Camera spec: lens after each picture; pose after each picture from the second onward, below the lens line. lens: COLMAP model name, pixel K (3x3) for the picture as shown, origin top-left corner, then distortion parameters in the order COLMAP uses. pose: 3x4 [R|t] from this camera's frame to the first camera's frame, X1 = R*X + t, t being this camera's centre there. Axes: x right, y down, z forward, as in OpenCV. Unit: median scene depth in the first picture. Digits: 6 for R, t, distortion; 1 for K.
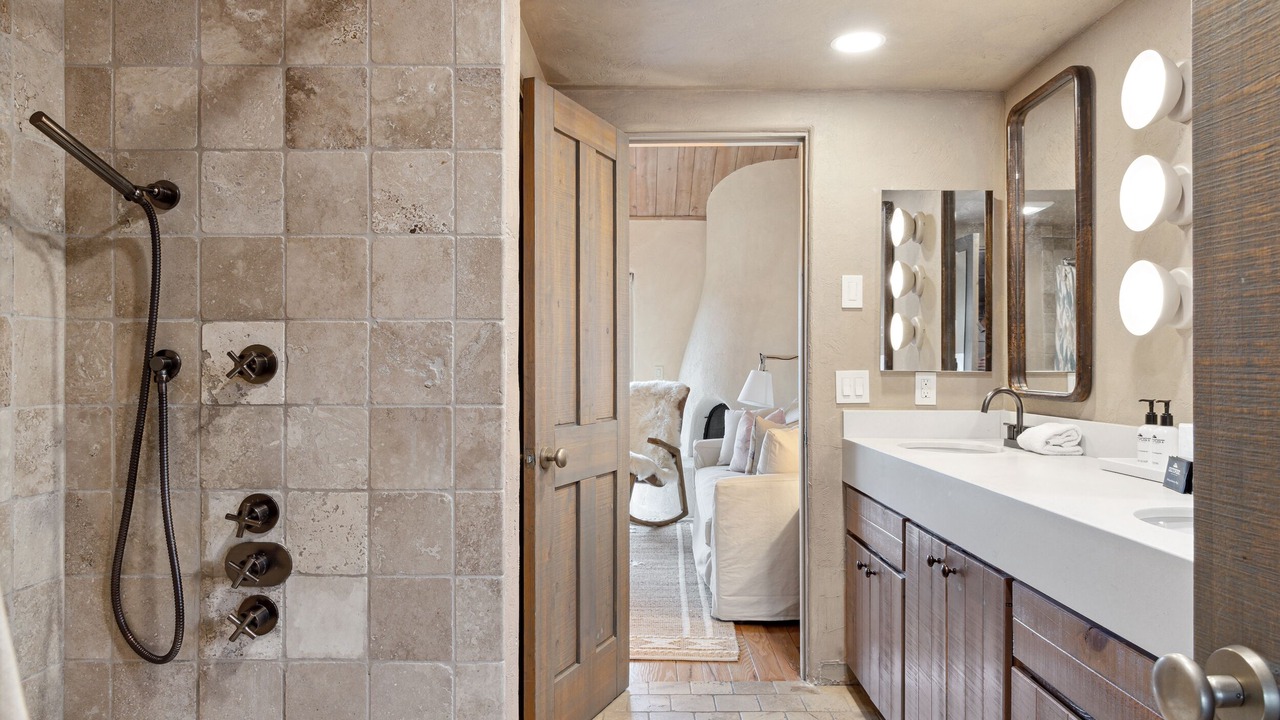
lens RADIAL K [[859.7, 0, 638.3], [0, 859.7, 361.4], [0, 0, 1]] dist [0.002766, -0.000198]
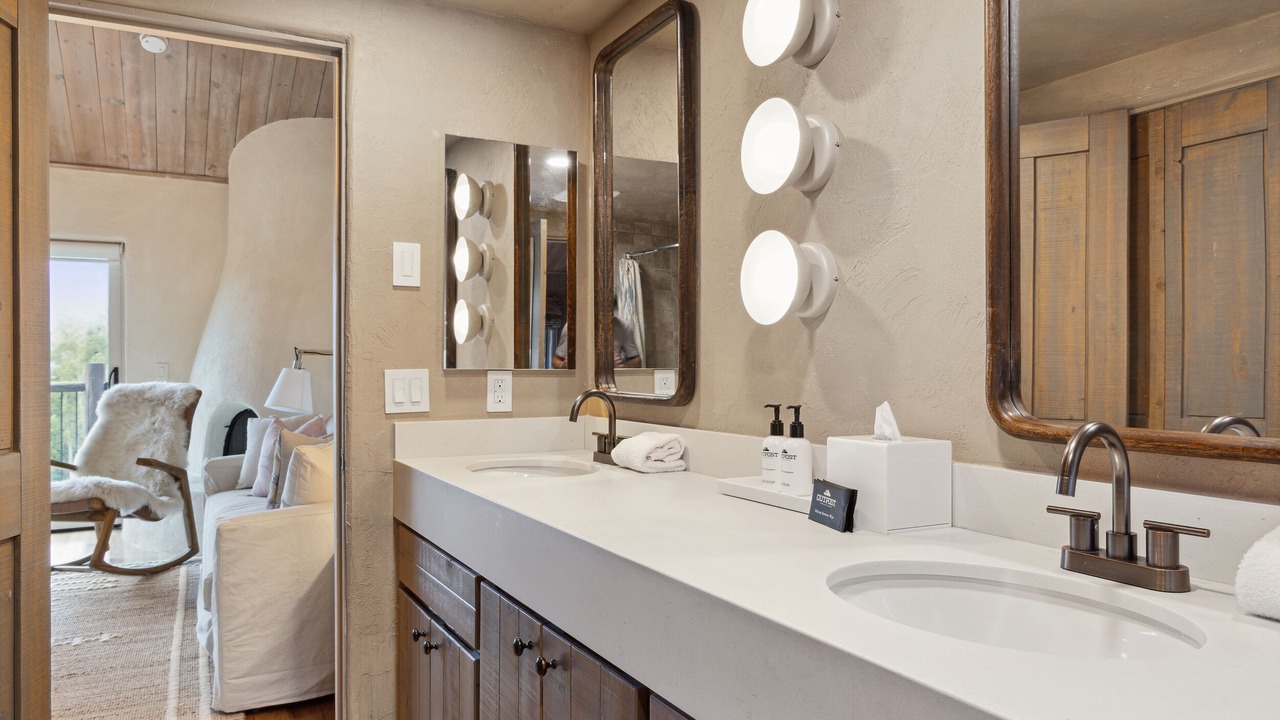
lens RADIAL K [[859.7, 0, 638.3], [0, 859.7, 361.4], [0, 0, 1]] dist [0.002766, -0.000198]
pose [[0.876217, -0.001311, 0.481915, 0.051992], [-0.000866, 0.999990, 0.004296, 0.000307], [-0.481916, -0.004181, 0.876207, 0.197387]]
